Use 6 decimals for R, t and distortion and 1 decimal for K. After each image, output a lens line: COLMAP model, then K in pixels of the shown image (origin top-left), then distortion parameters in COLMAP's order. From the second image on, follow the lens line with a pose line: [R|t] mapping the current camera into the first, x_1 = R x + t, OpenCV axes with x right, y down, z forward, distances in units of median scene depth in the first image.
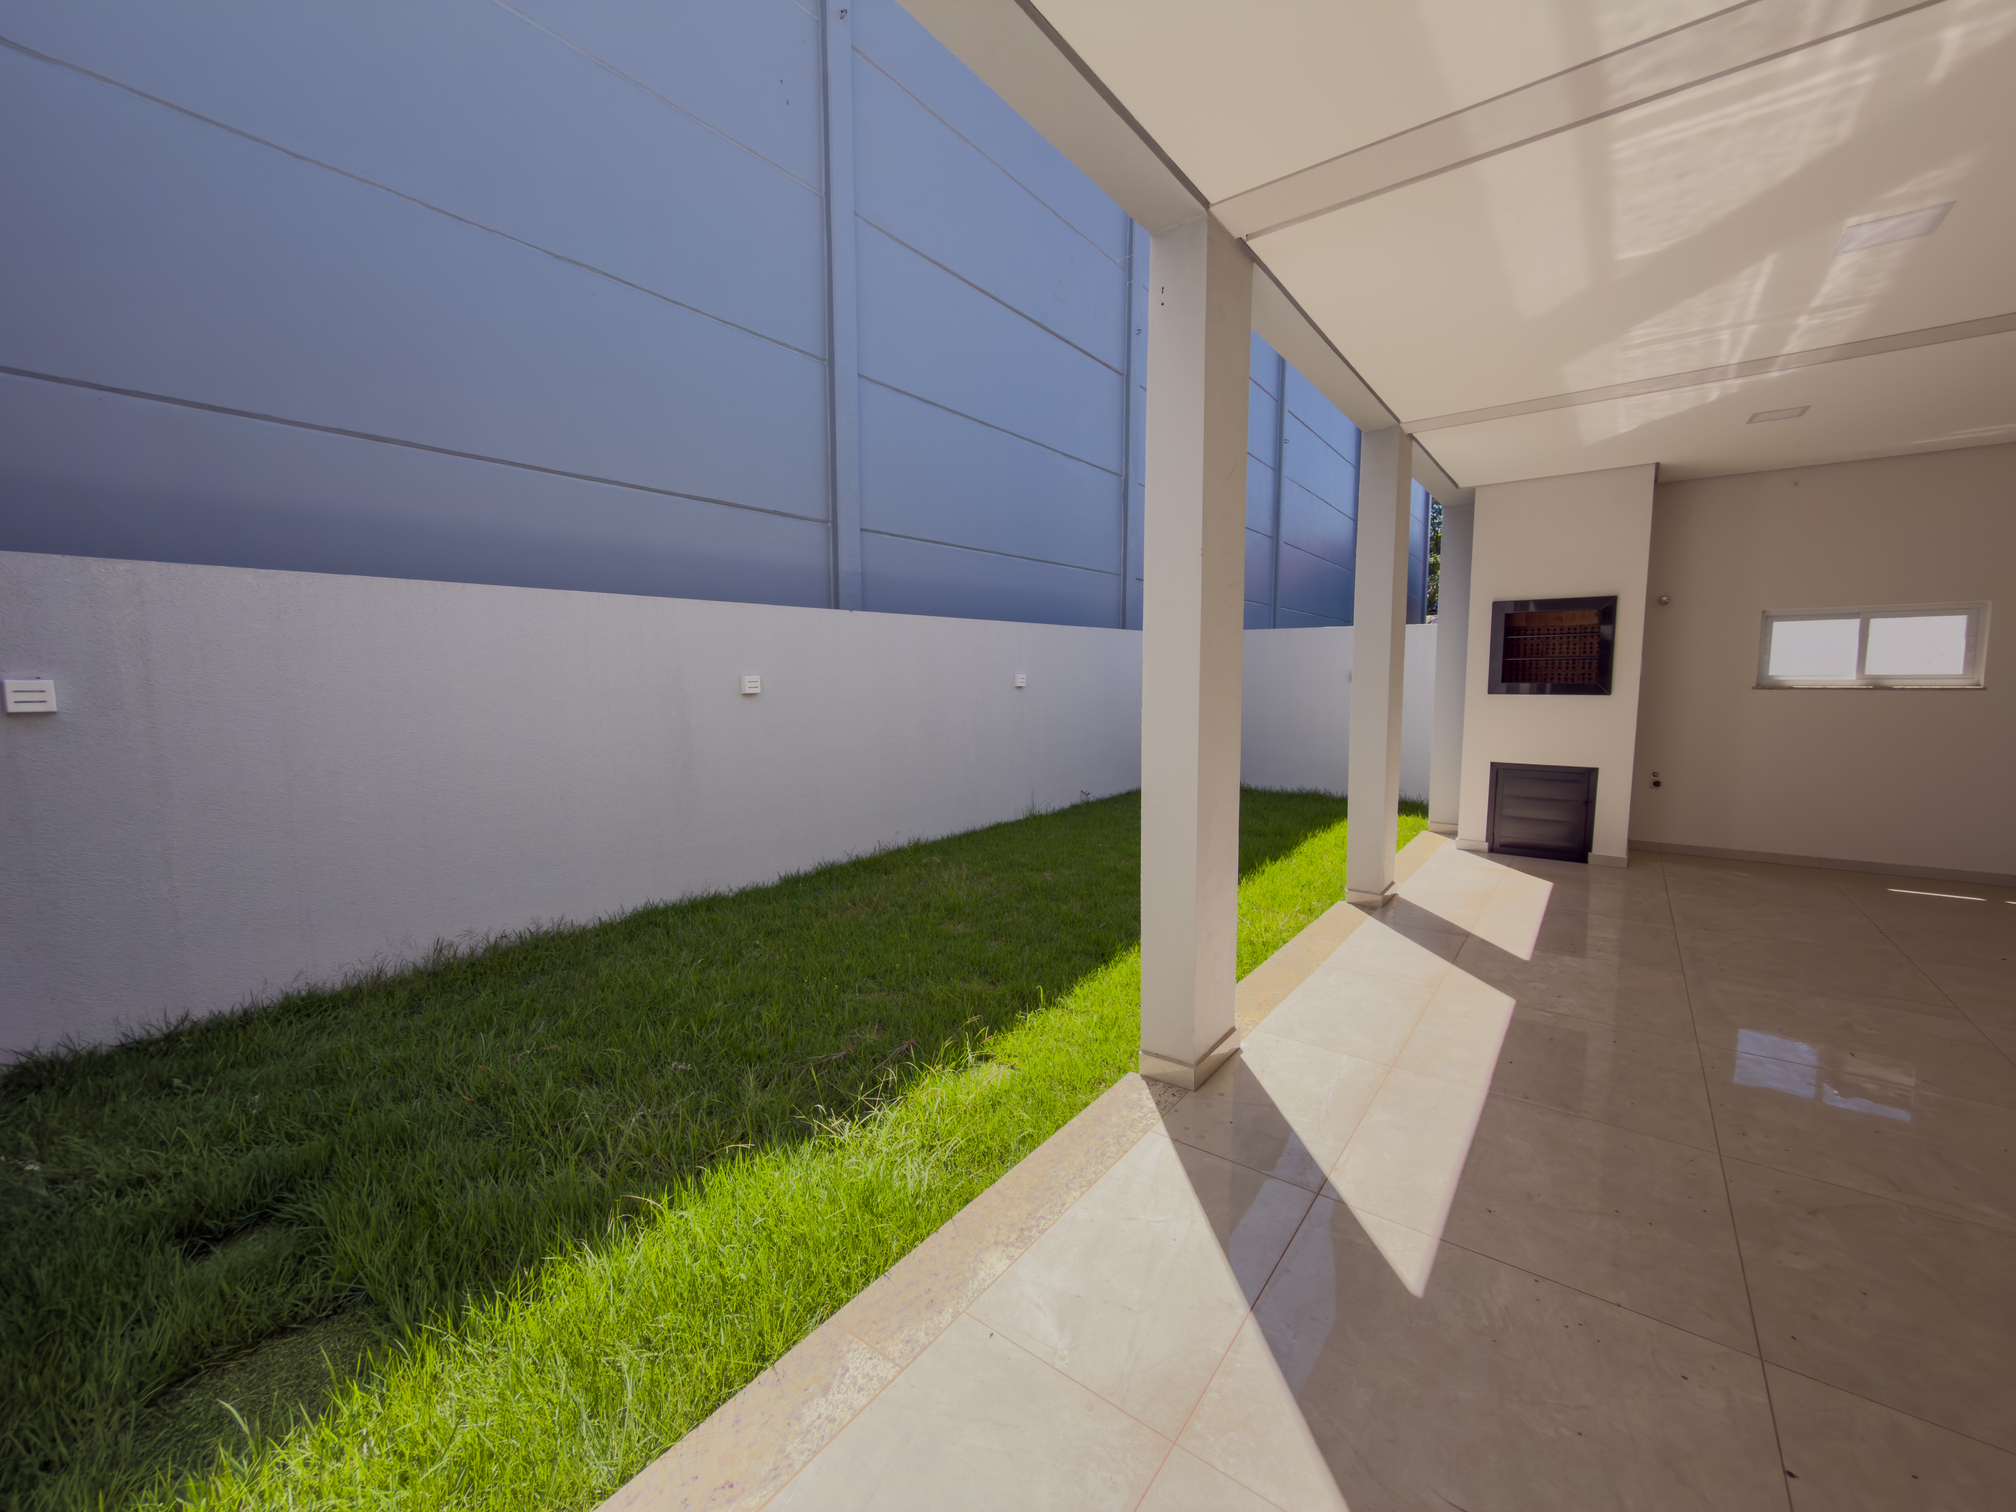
lens RADIAL K [[806.0, 0, 1015.3], [0, 806.0, 751.6], [0, 0, 1]] dist [0.002492, -0.000061]
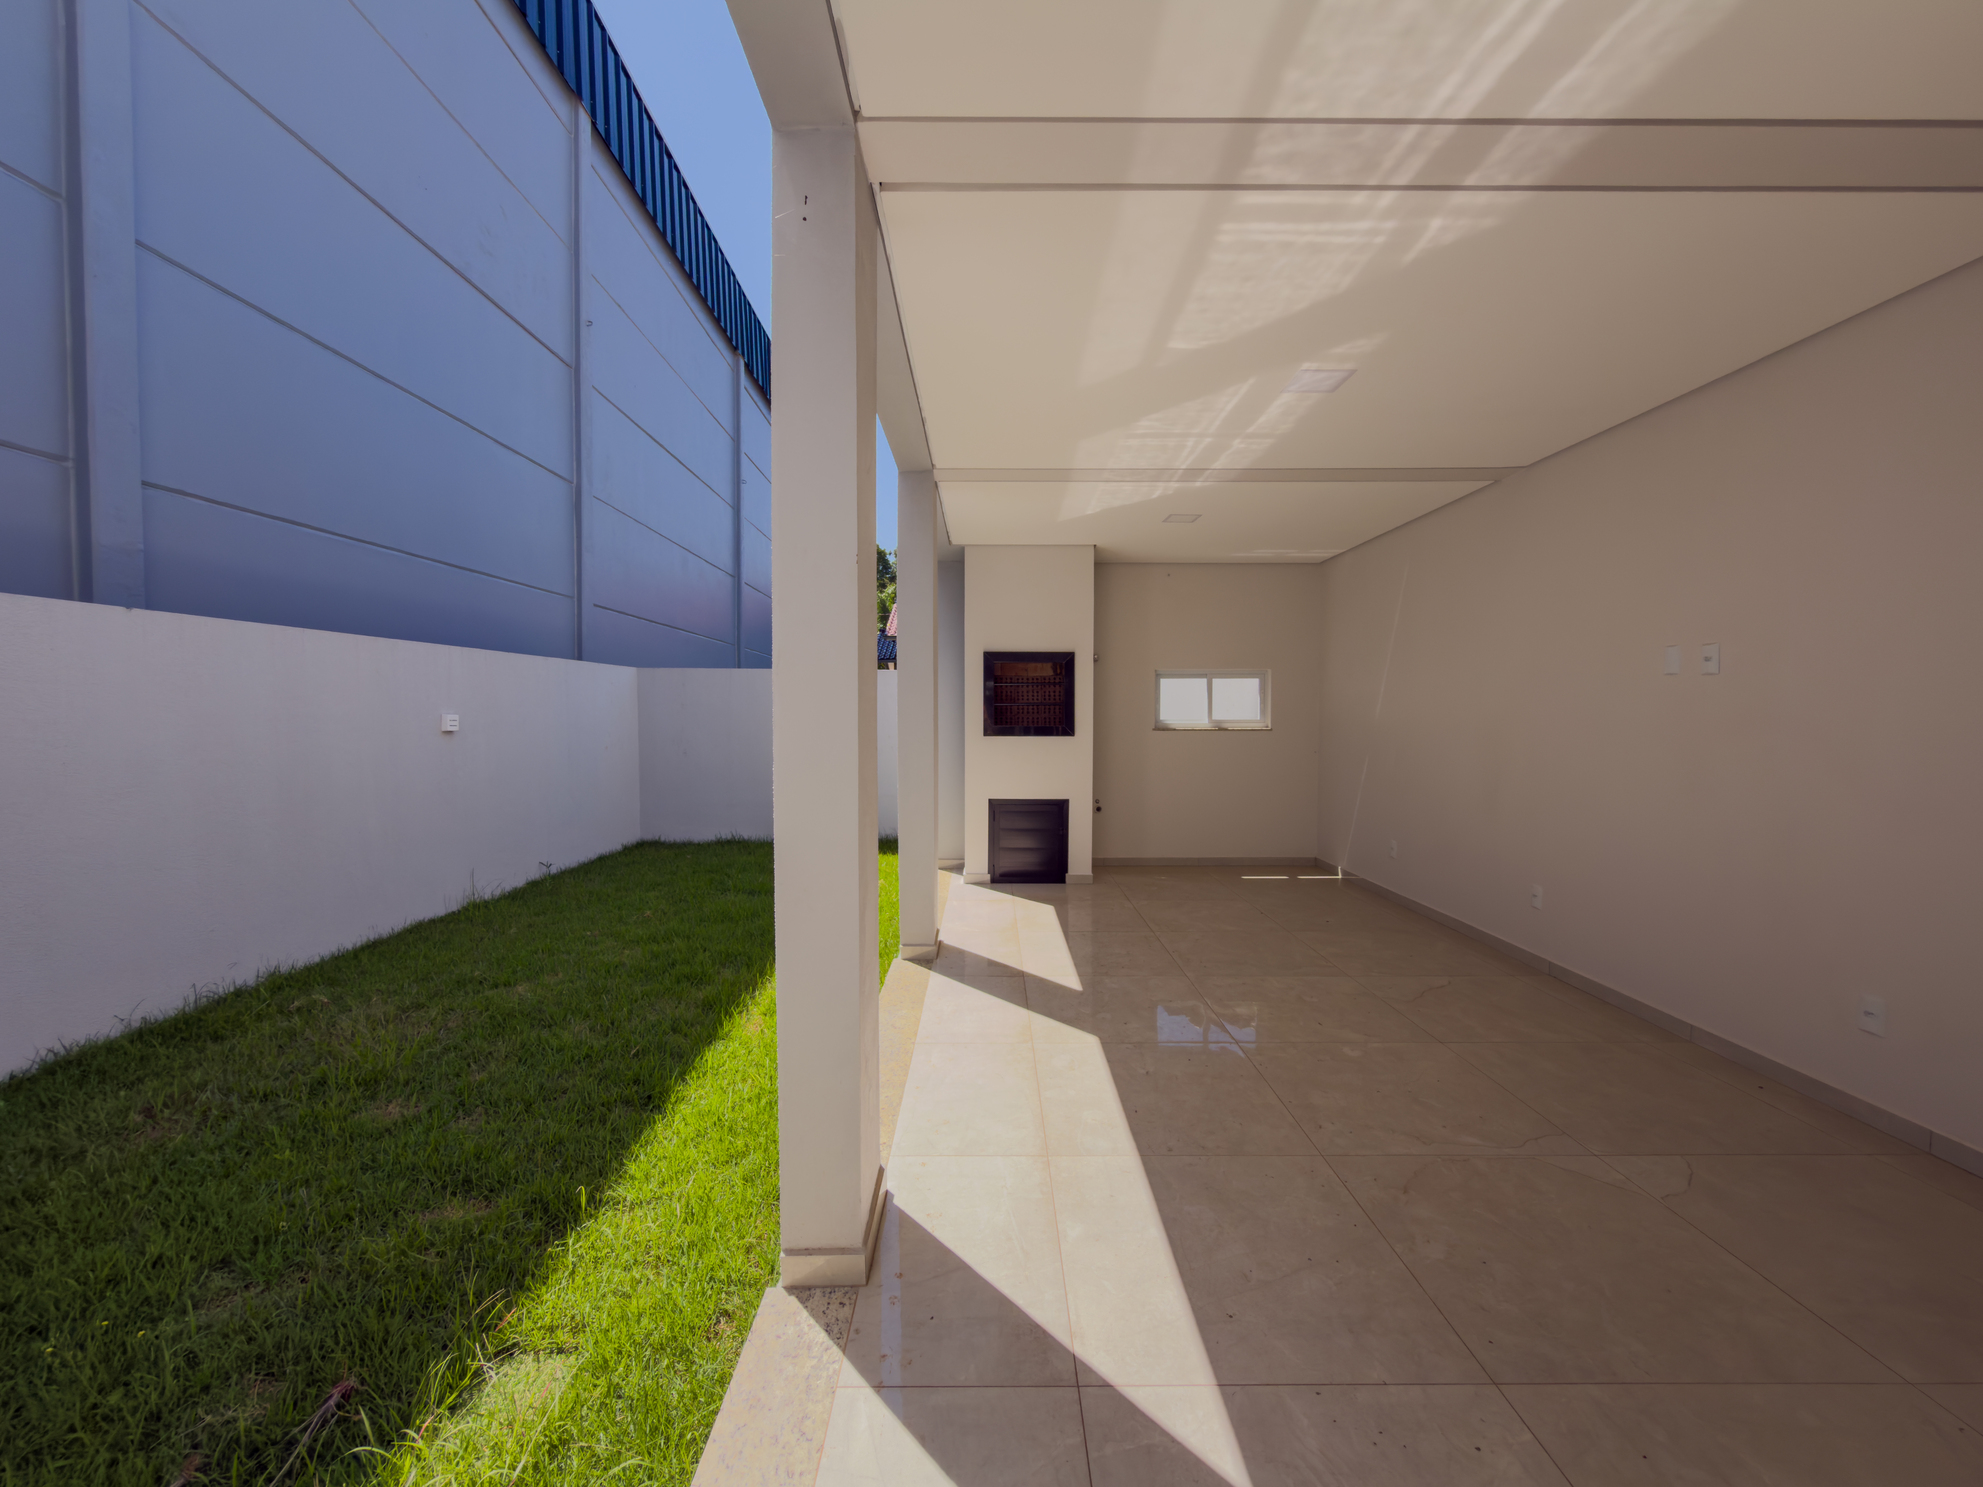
lens RADIAL K [[792.8, 0, 979.9], [0, 792.8, 741.0], [0, 0, 1]] dist [0.002492, -0.000061]
pose [[0.796624, -0.013585, 0.604322, -0.077263], [0.051870, 0.997596, -0.045950, -0.020937], [-0.602245, 0.067951, 0.795414, 0.204356]]
